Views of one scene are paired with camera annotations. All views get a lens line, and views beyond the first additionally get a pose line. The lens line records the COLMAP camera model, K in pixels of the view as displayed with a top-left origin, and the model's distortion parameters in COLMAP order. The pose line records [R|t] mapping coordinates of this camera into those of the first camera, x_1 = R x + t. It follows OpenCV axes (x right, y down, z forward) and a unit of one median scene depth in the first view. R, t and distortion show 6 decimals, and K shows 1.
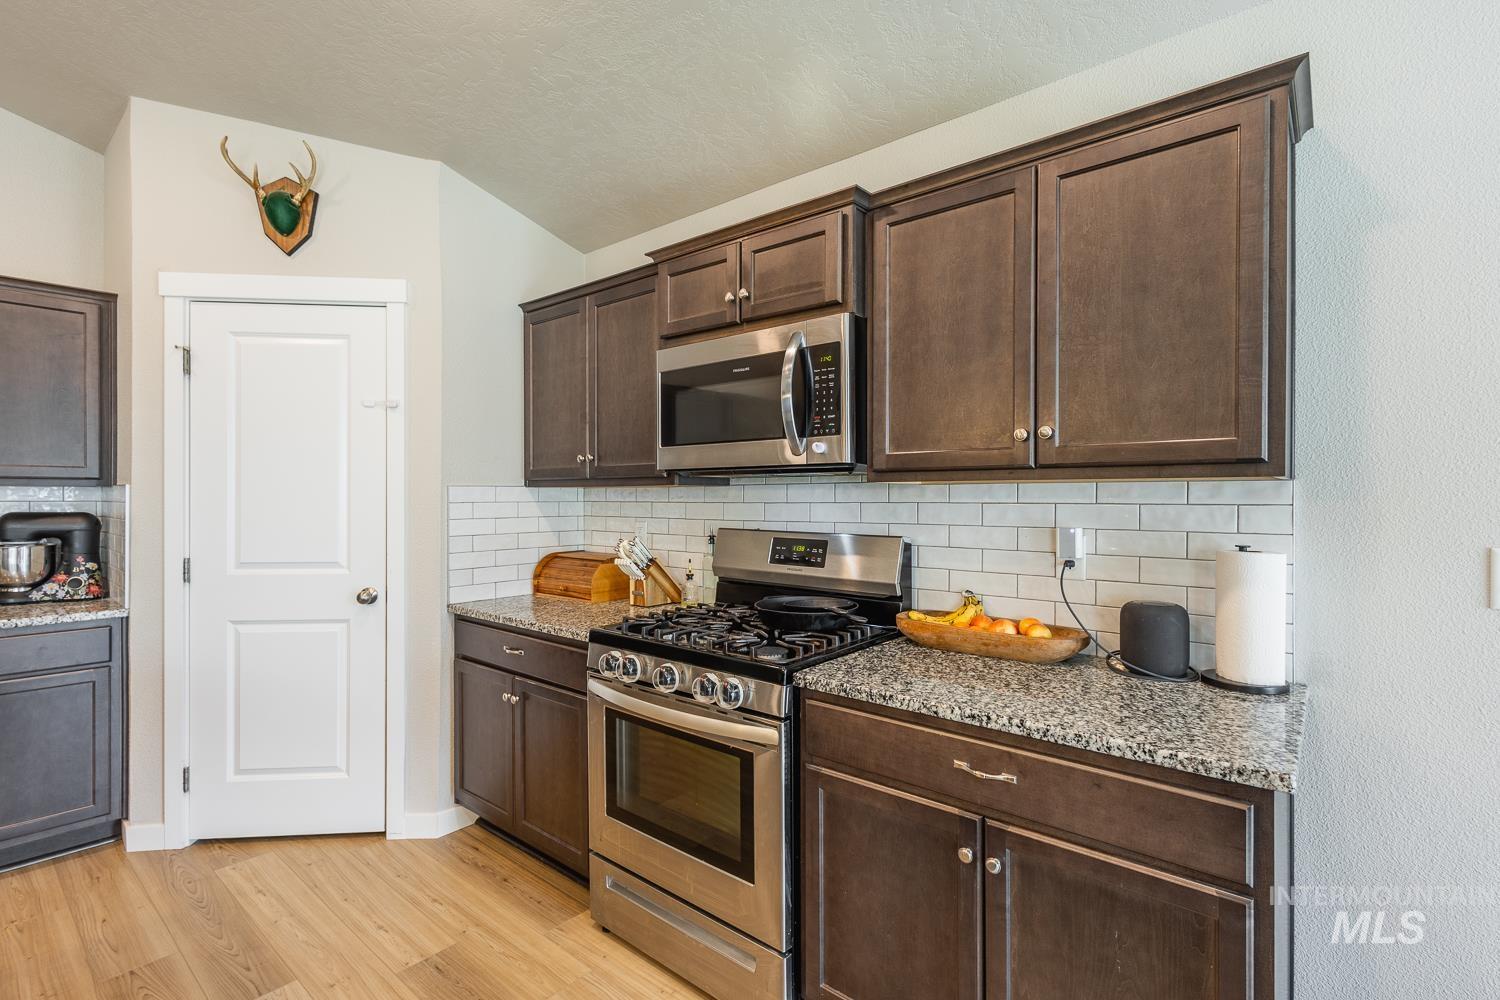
lens RADIAL K [[695.2, 0, 750.0], [0, 695.2, 500.0], [0, 0, 1]] dist [0.005580, -0.000617]
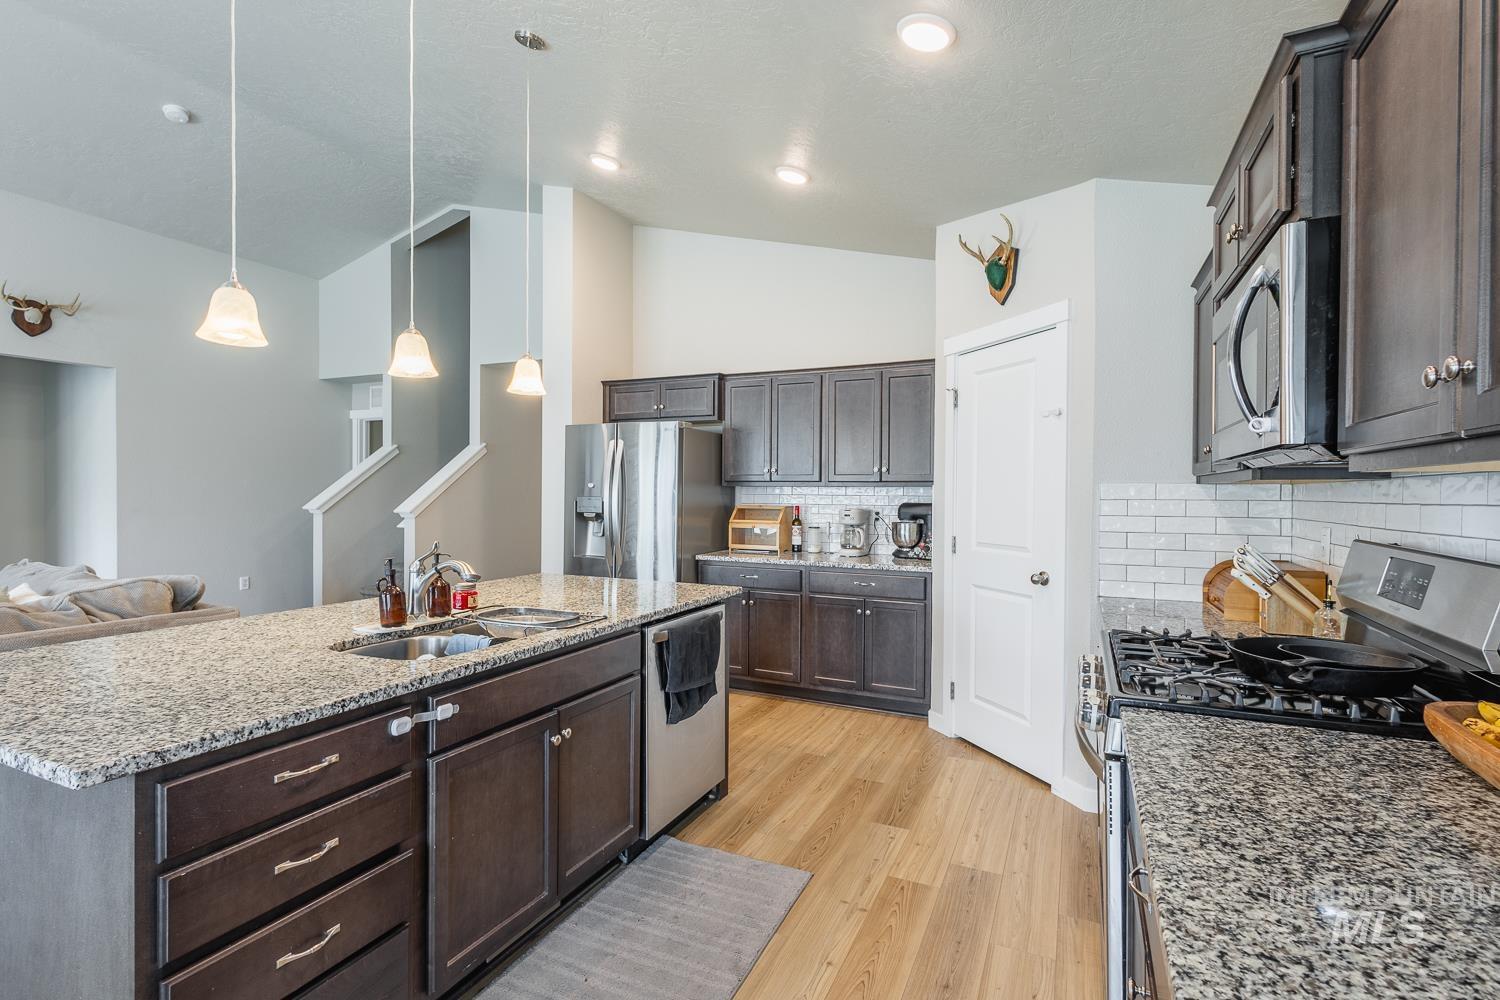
lens RADIAL K [[704.7, 0, 750.0], [0, 704.7, 500.0], [0, 0, 1]] dist [0.013756, -0.003828]
pose [[0.257430, 0.011323, -0.966231, 0.513681], [-0.009509, 0.999913, 0.009184, -0.000152], [0.966250, 0.006823, 0.257515, 0.238506]]
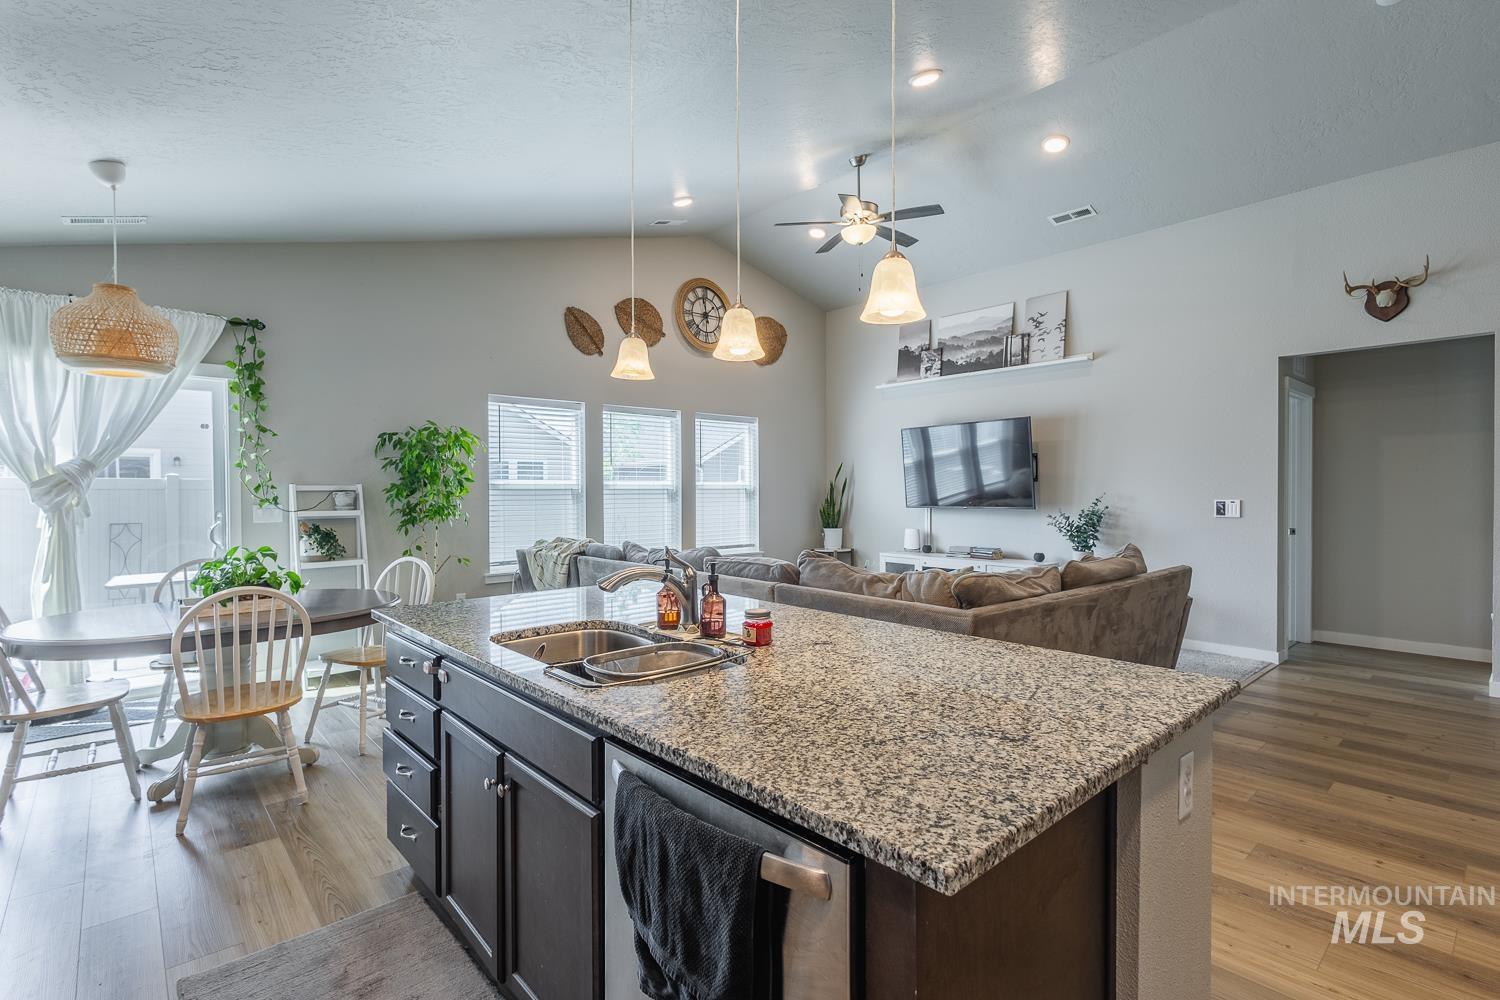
lens RADIAL K [[706.9, 0, 748.6], [0, 706.9, 499.5], [0, 0, 1]] dist [0.009727, -0.001648]
pose [[-0.990354, -0.000552, 0.138561, -0.669687], [0.001768, 0.999860, 0.016619, -0.001869], [-0.138550, 0.016704, -0.990214, 0.874664]]
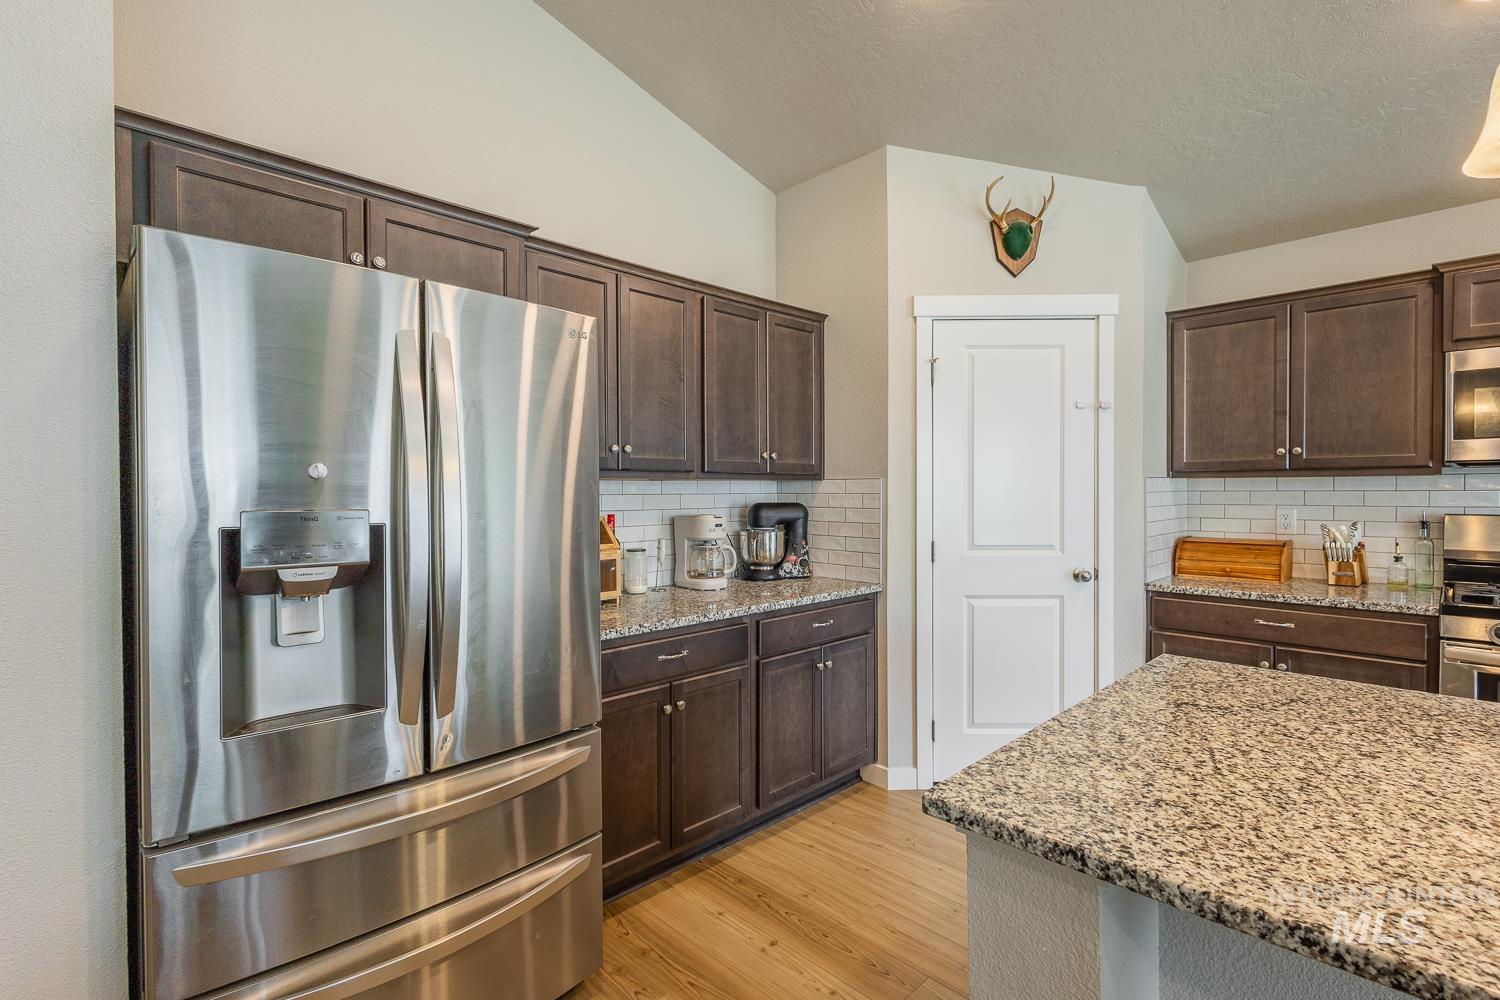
lens RADIAL K [[695.2, 0, 750.0], [0, 695.2, 500.0], [0, 0, 1]] dist [0.005580, -0.000617]
pose [[0.995709, -0.004884, -0.092406, -1.069521], [0.005859, 0.999930, 0.010278, 0.000886], [0.092349, -0.010775, 0.995668, -0.193895]]
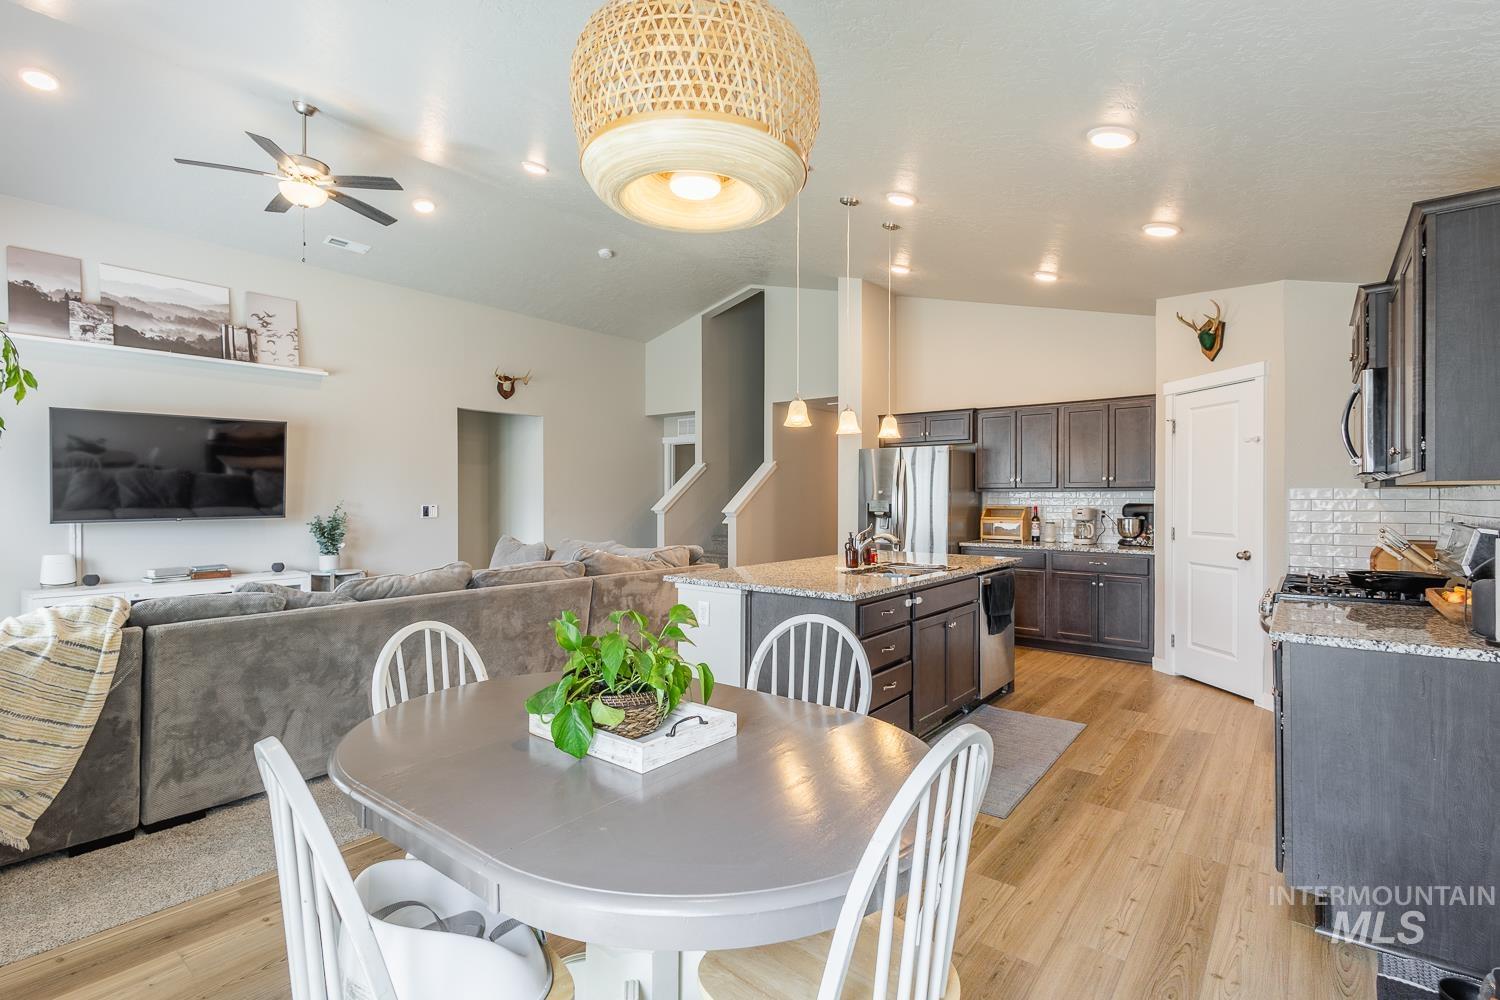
lens RADIAL K [[704.7, 0, 750.0], [0, 704.7, 500.0], [0, 0, 1]] dist [0.013756, -0.003828]
pose [[0.027888, 0.004297, -0.999602, 1.215872], [-0.002805, 0.999987, 0.004221, 0.001769], [0.999607, 0.002686, 0.027900, -0.254971]]
